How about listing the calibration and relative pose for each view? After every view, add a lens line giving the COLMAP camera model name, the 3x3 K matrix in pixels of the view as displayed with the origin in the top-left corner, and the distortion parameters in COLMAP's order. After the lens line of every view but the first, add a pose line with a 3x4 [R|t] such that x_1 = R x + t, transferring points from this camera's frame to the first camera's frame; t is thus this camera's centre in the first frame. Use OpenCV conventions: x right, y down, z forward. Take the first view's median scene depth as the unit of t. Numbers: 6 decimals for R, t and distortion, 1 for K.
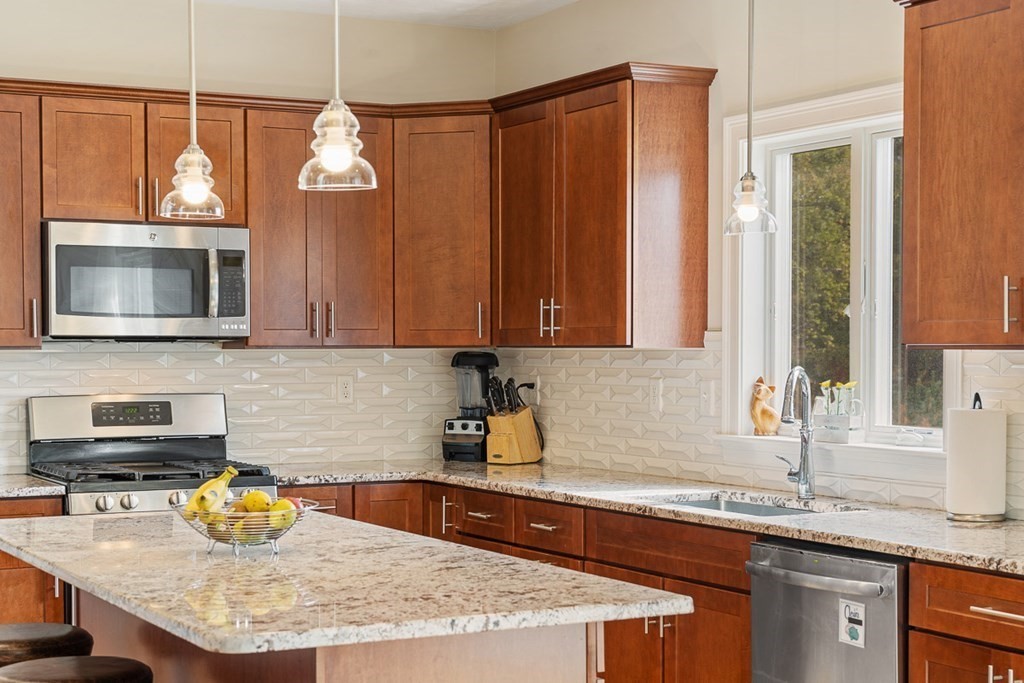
lens RADIAL K [[1732.3, 0, 512.4], [0, 1732.3, 342.7], [0, 0, 1]] dist [-0.031685, 0.000000]
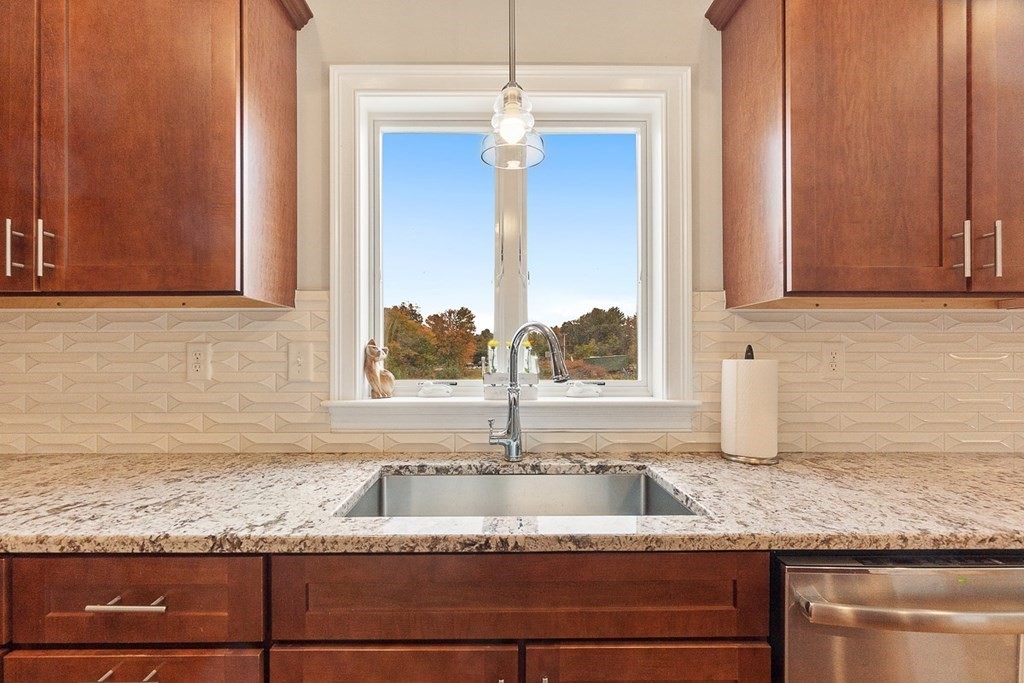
lens RADIAL K [[447.6, 0, 503.2], [0, 447.6, 352.1], [0, 0, 1]] dist [0.000256, -0.000698]
pose [[0.467949, 0.003605, 0.883748, -0.055517], [-0.000682, 0.999993, -0.003718, 0.031778], [-0.883755, 0.001138, 0.467948, 0.920218]]
